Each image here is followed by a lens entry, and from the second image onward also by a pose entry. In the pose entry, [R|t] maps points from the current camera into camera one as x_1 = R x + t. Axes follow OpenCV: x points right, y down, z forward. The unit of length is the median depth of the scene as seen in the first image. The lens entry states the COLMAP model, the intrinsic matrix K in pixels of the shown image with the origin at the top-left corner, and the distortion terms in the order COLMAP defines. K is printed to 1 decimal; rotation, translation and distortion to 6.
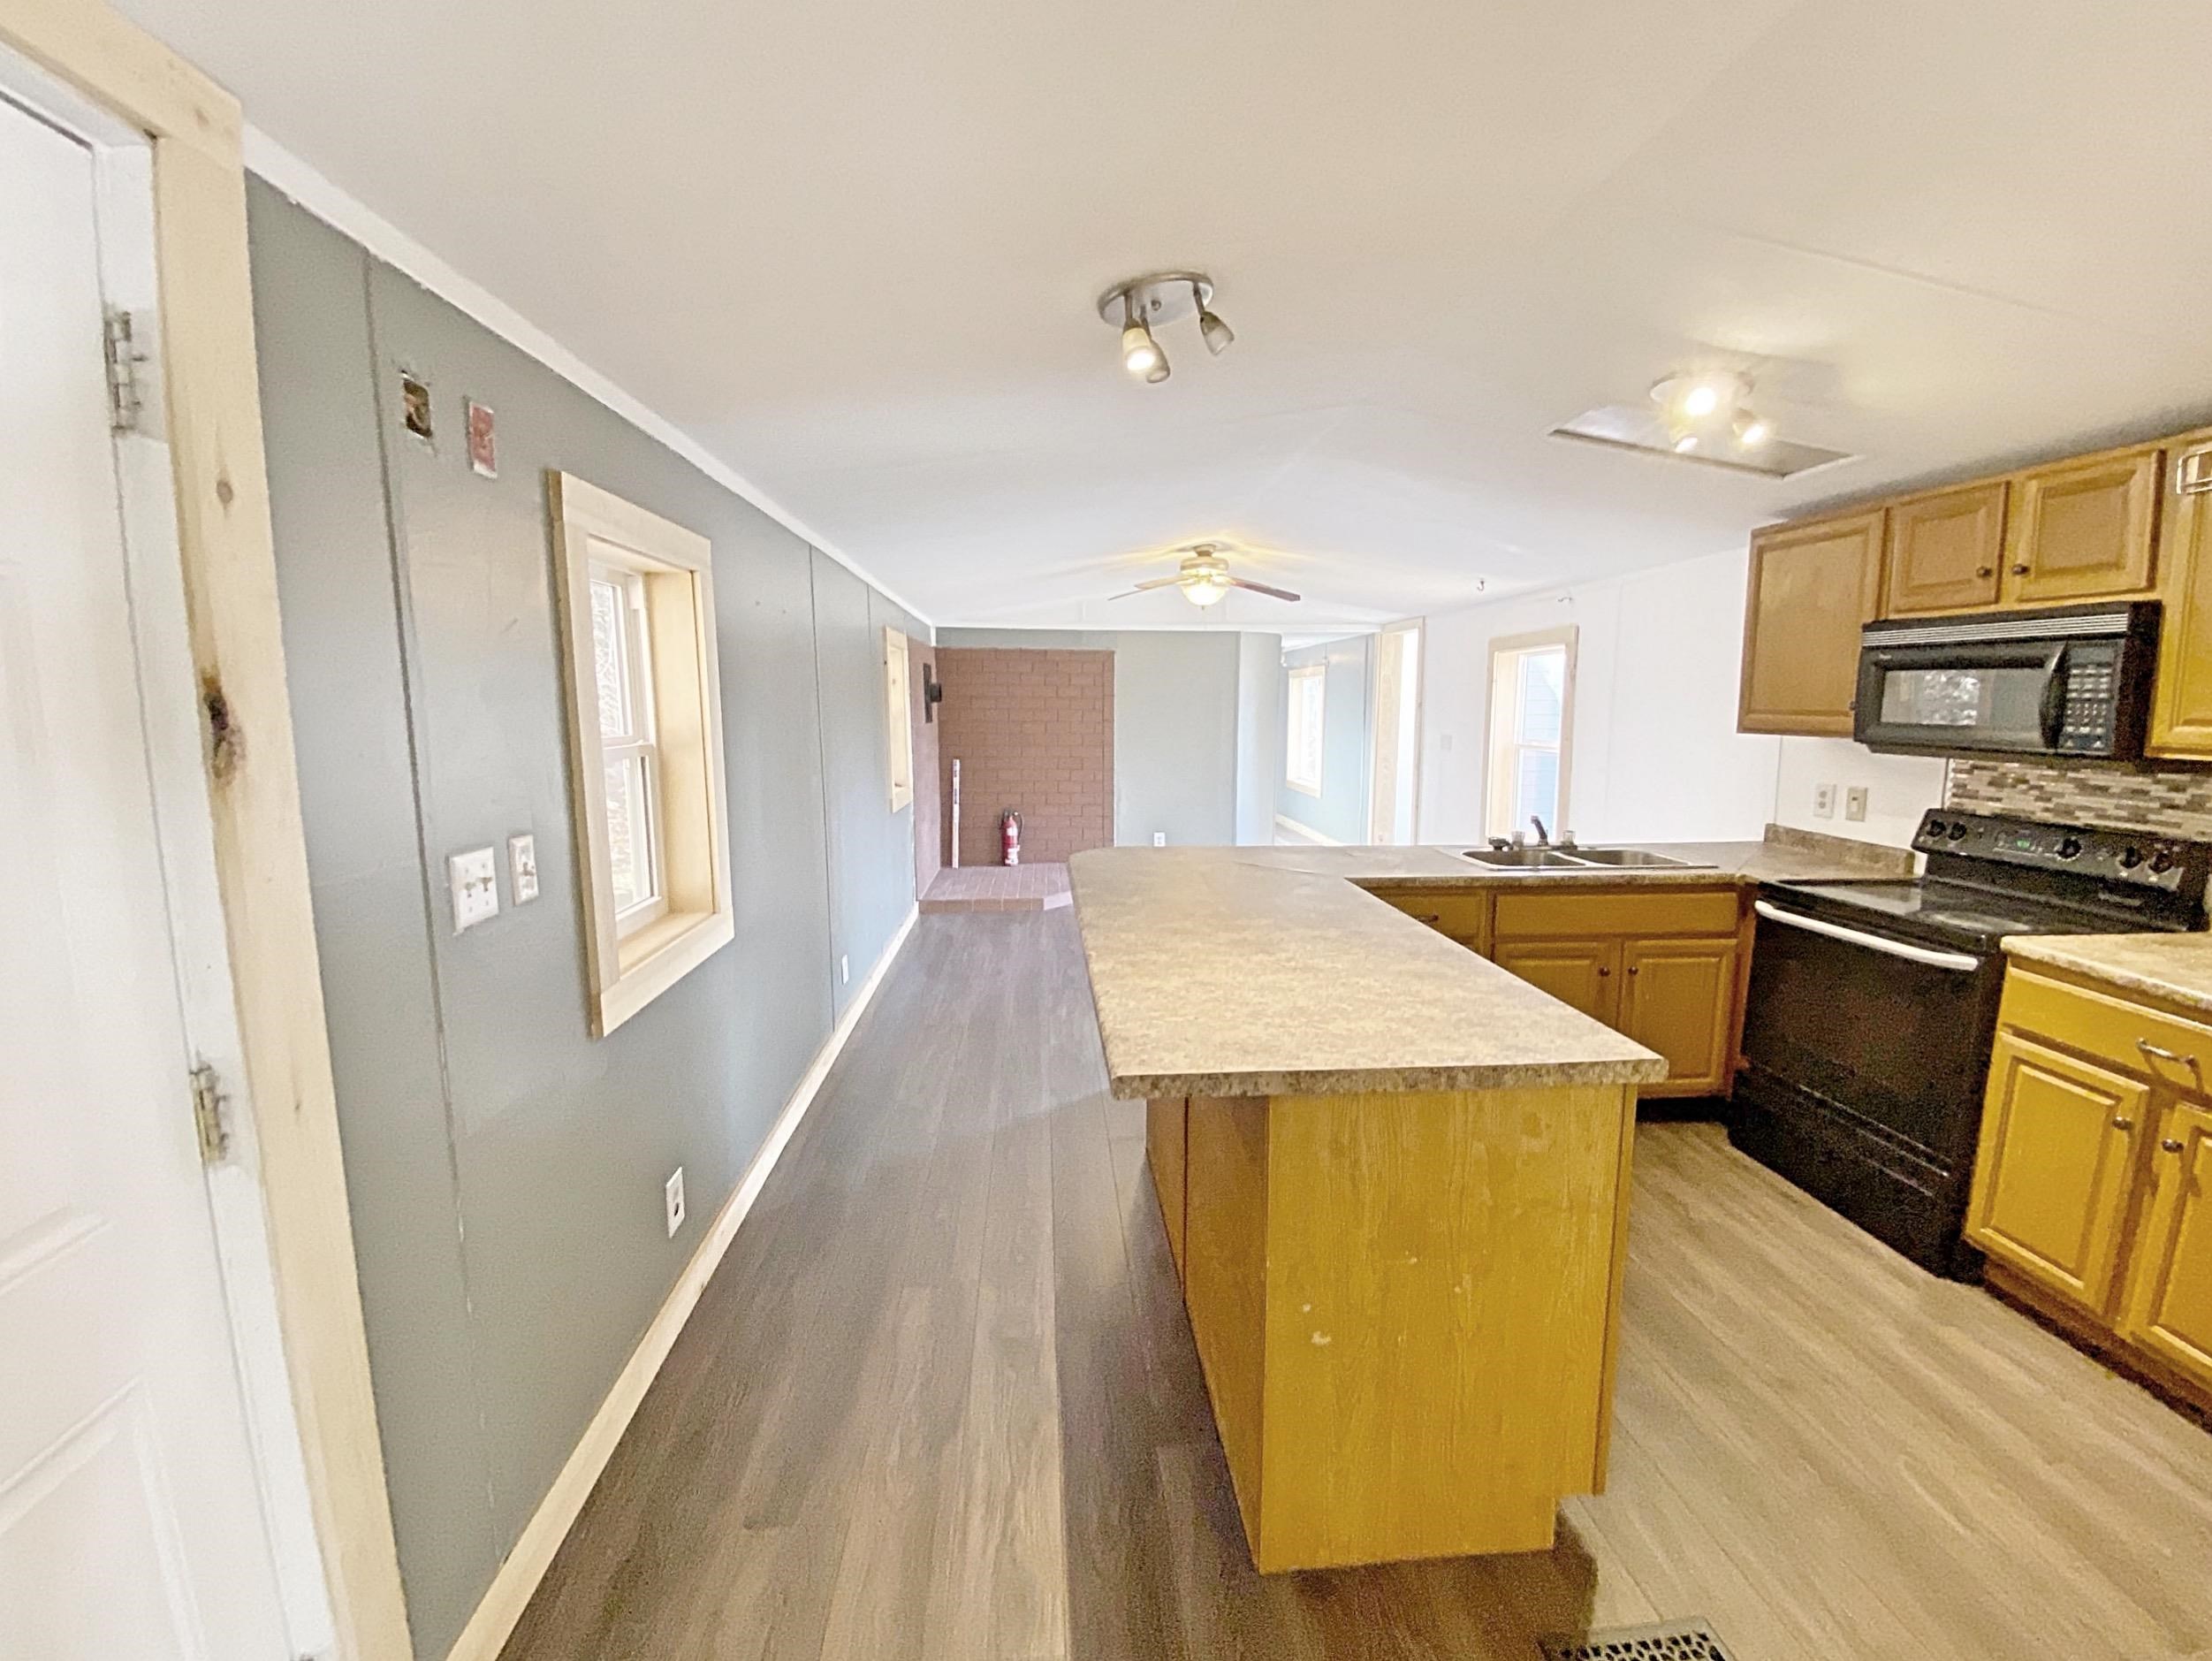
lens RADIAL K [[894.5, 0, 1104.4], [0, 894.5, 822.2], [0, 0, 1]] dist [0.022624, -0.020660]
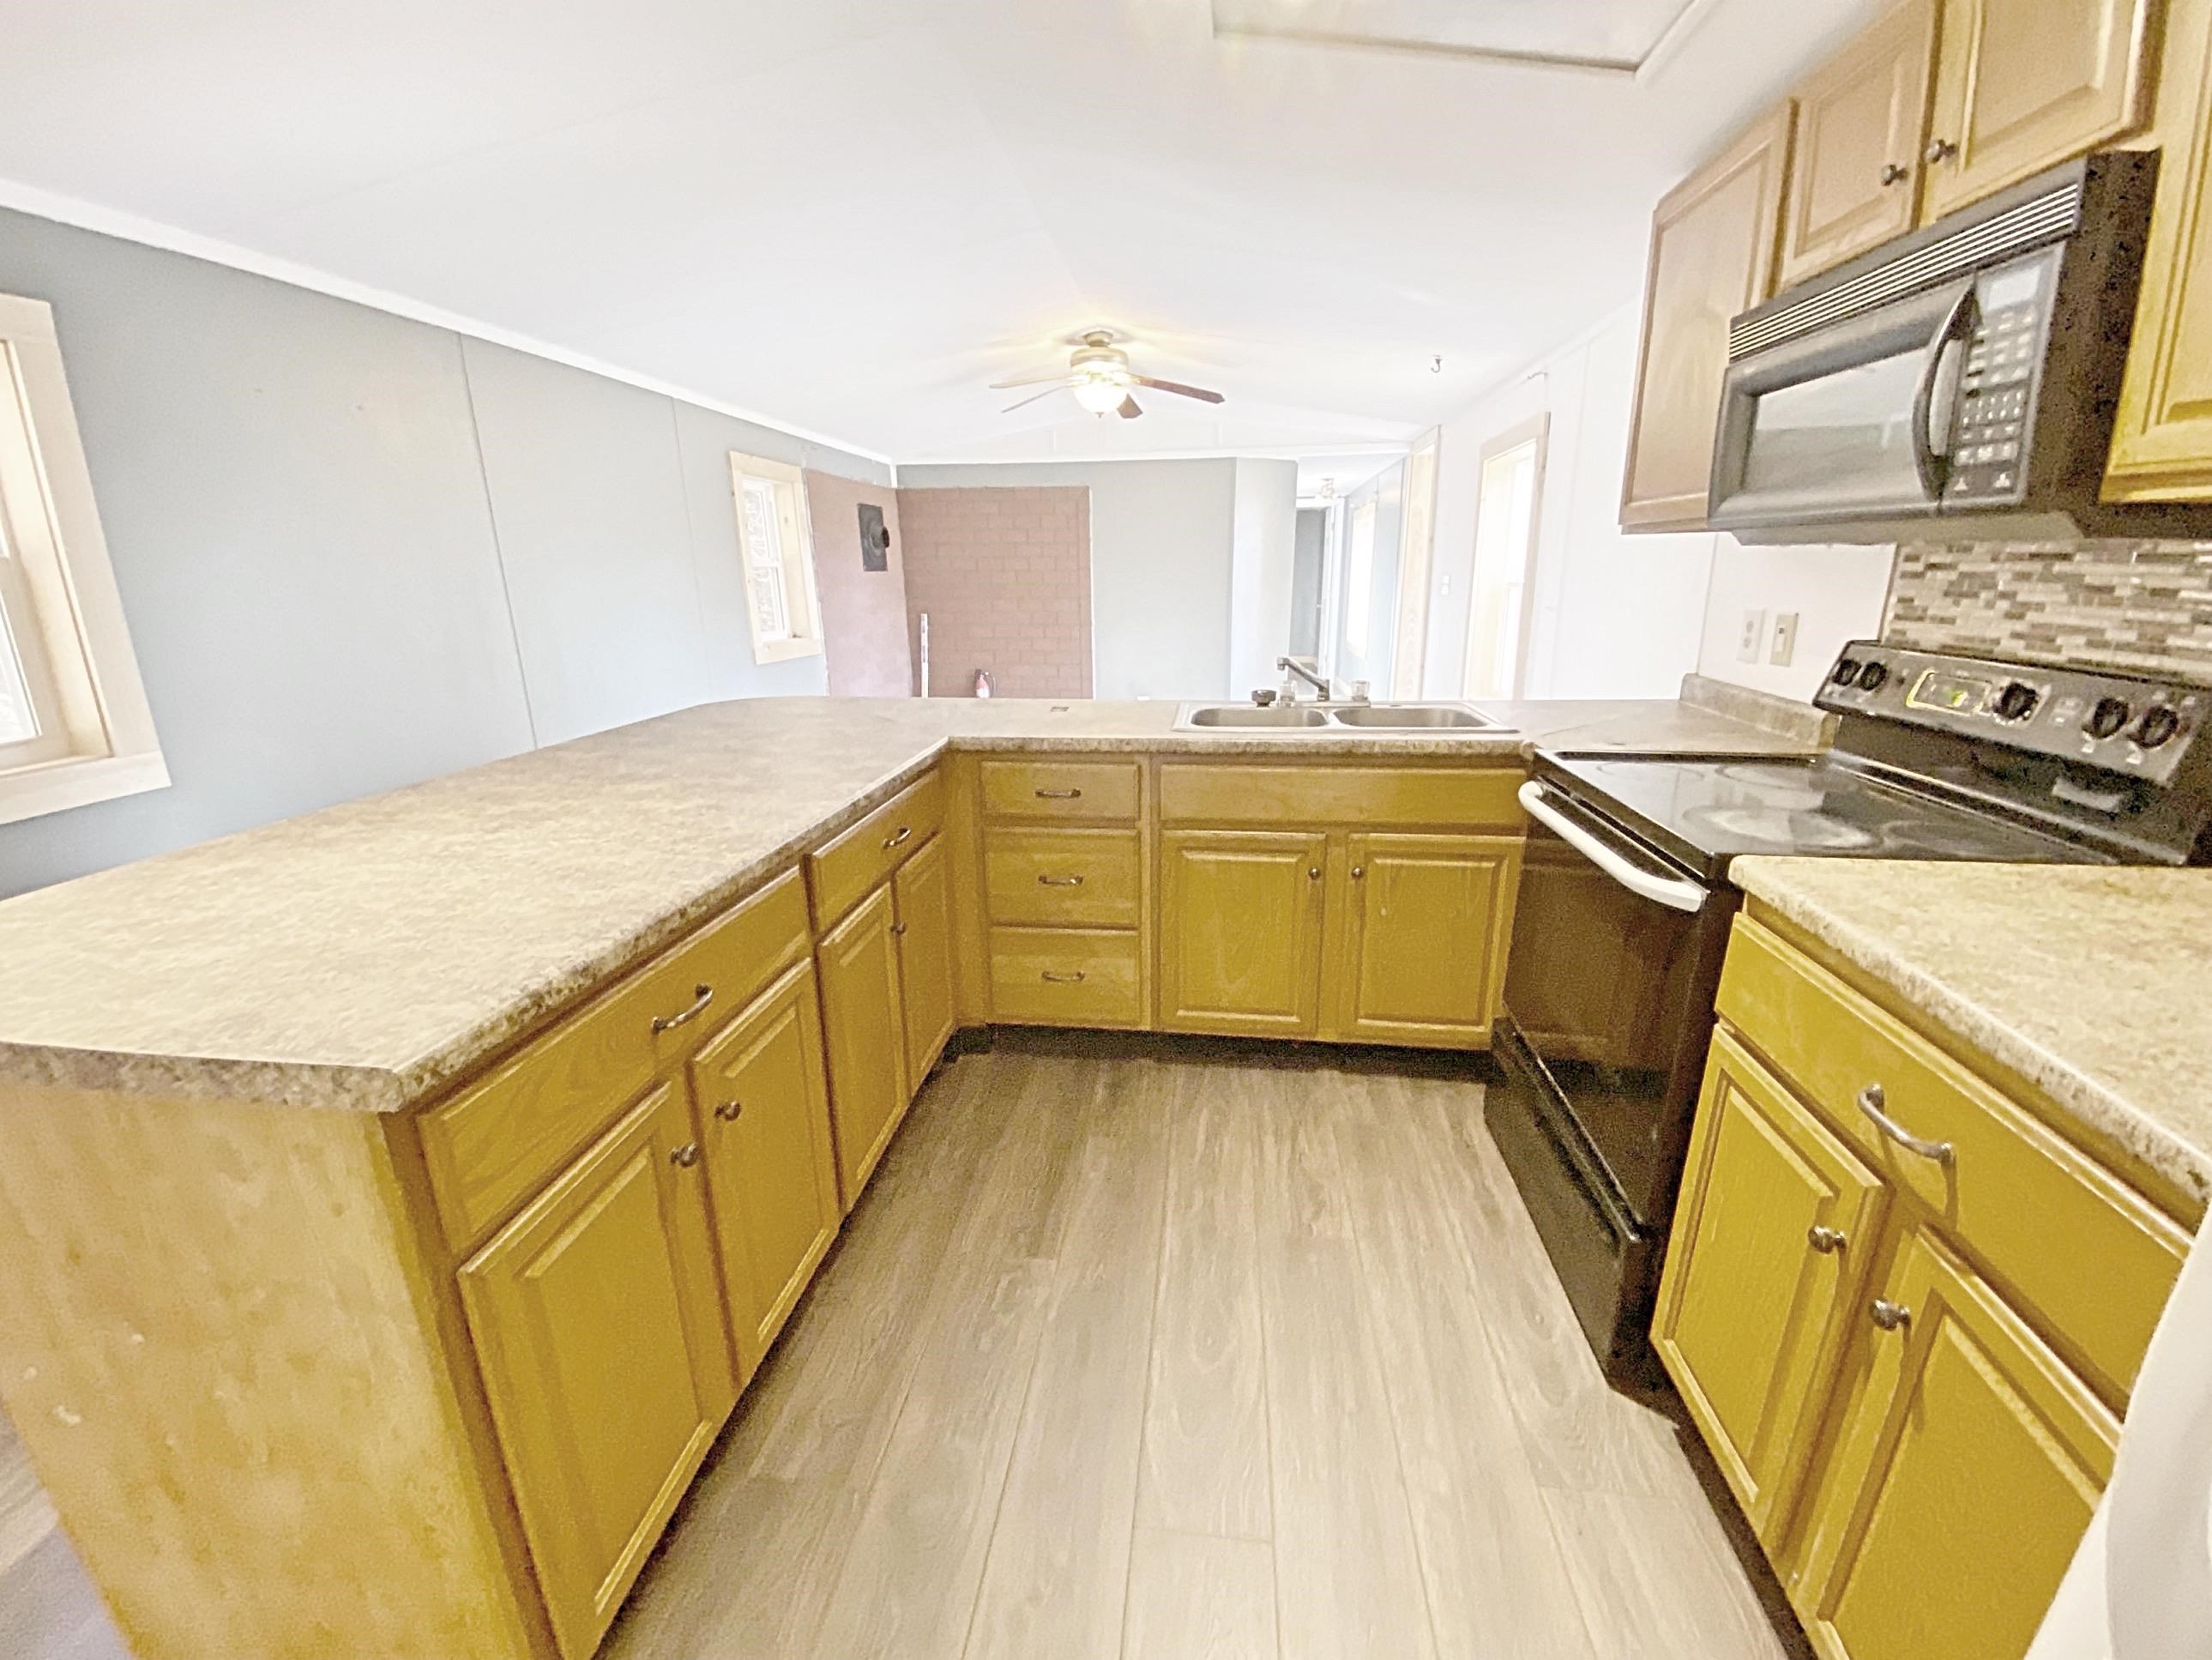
lens RADIAL K [[879.4, 0, 1108.4], [0, 879.4, 815.2], [0, 0, 1]] dist [0.023374, -0.020340]
pose [[0.981209, 0.037638, -0.189239, 0.573148], [-0.011397, 0.990383, 0.137886, 0.026888], [0.192609, -0.133138, 0.972202, 0.321841]]
